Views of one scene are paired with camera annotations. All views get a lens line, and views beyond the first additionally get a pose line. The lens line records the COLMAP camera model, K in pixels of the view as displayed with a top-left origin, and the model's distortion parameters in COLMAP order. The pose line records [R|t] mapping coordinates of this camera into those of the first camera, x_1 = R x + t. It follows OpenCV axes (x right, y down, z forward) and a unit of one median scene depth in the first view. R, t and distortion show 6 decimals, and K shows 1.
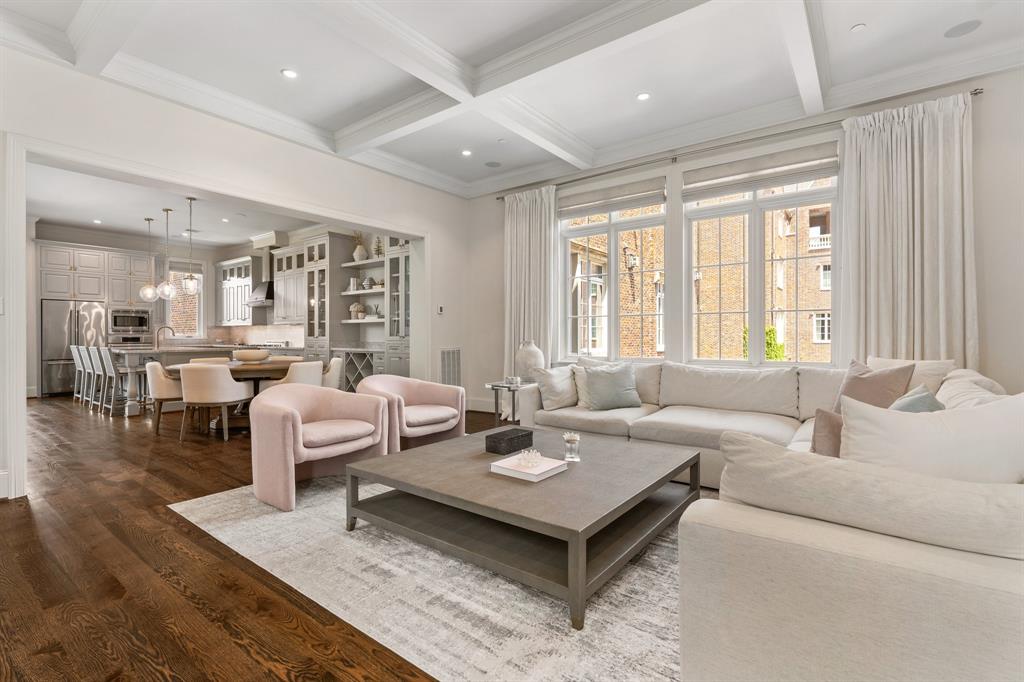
lens RADIAL K [[469.8, 0, 509.8], [0, 469.8, 338.6], [0, 0, 1]] dist [-0.001542, -0.000633]
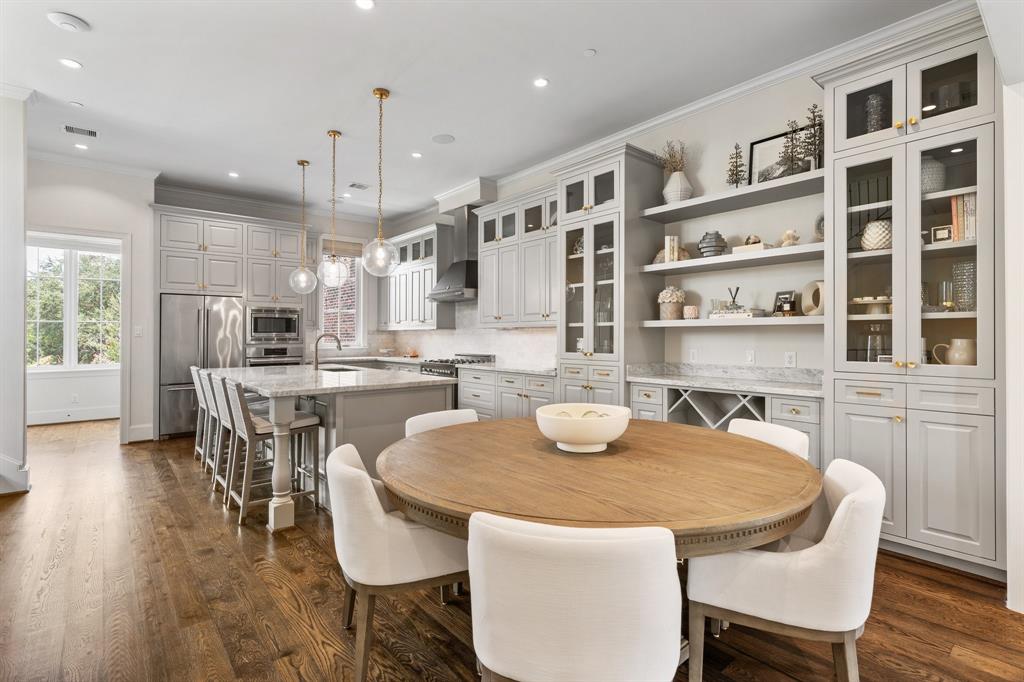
lens RADIAL K [[497.7, 0, 517.6], [0, 497.7, 328.2], [0, 0, 1]] dist [-0.002619, -0.000335]
pose [[0.976220, -0.004578, -0.216734, -0.359173], [0.000055, 0.999782, -0.020873, -0.019976], [0.216782, 0.020364, 0.976008, 0.433243]]
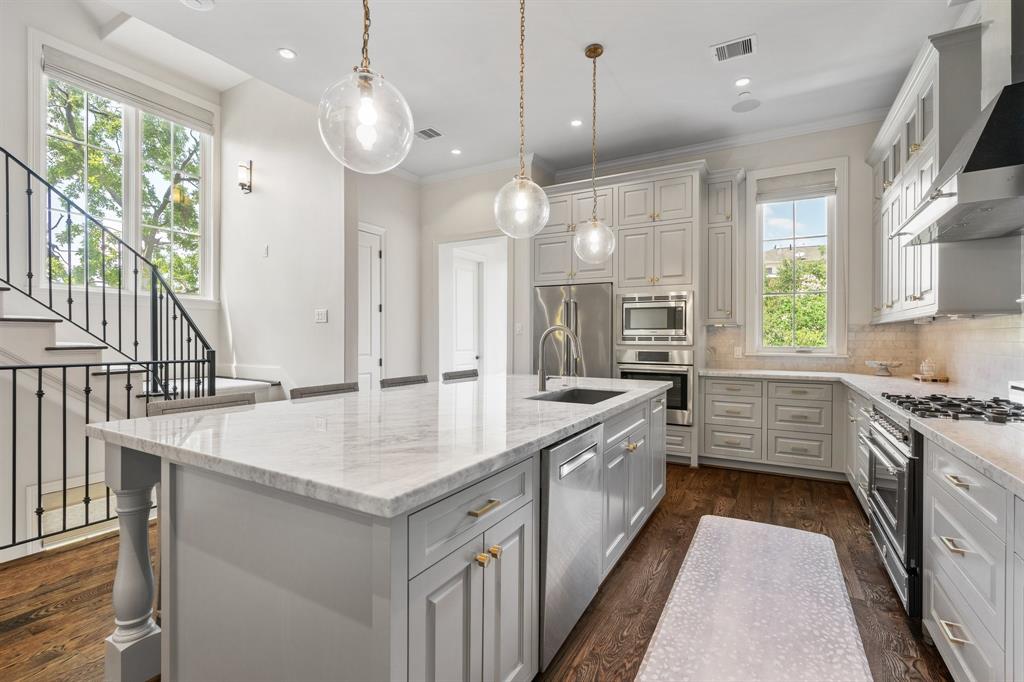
lens RADIAL K [[469.8, 0, 509.8], [0, 469.8, 338.6], [0, 0, 1]] dist [-0.001542, -0.000633]
pose [[0.145706, 0.001627, -0.989327, -0.414802], [-0.008053, 0.999967, 0.000458, -0.017844], [0.989295, 0.007900, 0.145714, 0.914076]]
